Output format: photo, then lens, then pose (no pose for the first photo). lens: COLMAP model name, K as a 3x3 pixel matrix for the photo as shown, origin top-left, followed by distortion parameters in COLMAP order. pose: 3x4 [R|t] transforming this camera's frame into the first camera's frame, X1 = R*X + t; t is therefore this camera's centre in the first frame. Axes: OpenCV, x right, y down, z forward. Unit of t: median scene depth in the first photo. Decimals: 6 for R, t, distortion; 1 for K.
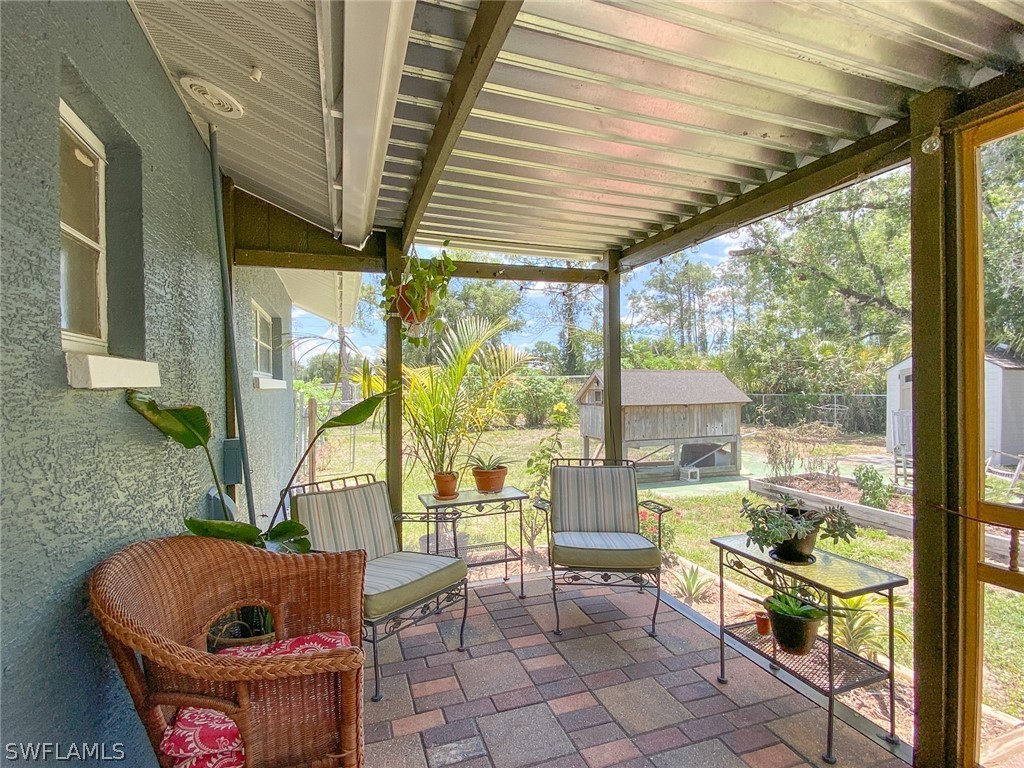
lens RADIAL K [[484.9, 0, 512.0], [0, 484.9, 384.0], [0, 0, 1]] dist [0.000851, -0.017027]
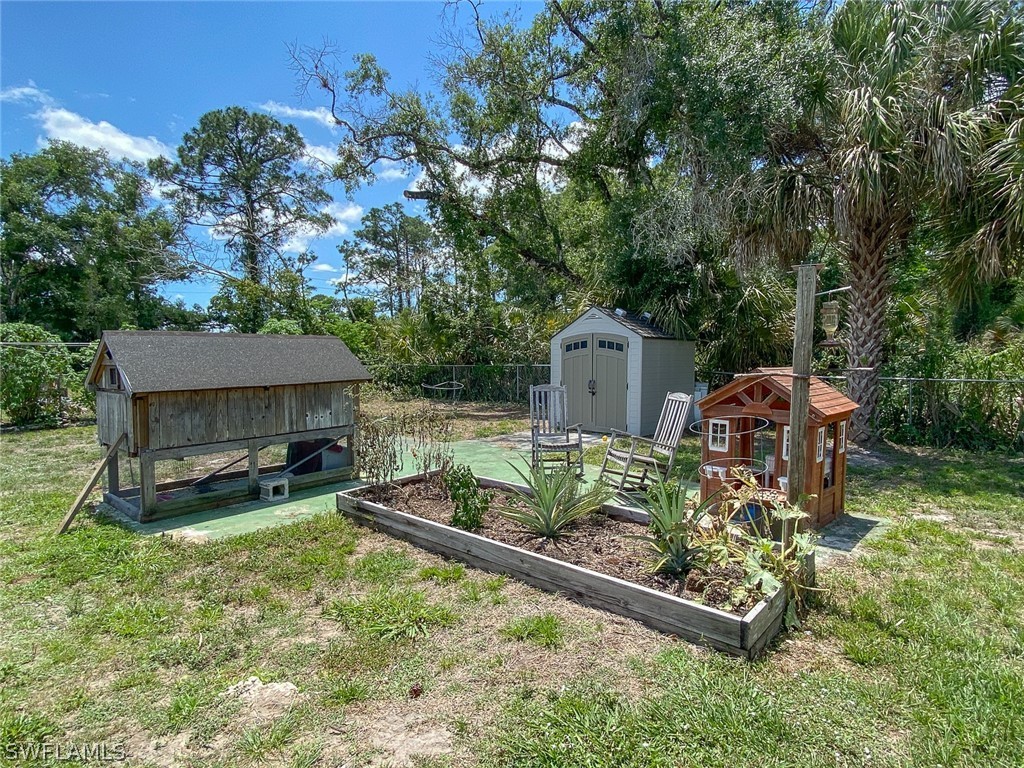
lens RADIAL K [[545.7, 0, 512.0], [0, 545.7, 384.0], [0, 0, 1]] dist [0.080174, -0.063703]
pose [[0.870469, -0.030990, 0.491247, 0.141184], [0.003137, 0.998345, 0.057421, -0.001891], [-0.492214, -0.048442, 0.869125, 0.086126]]
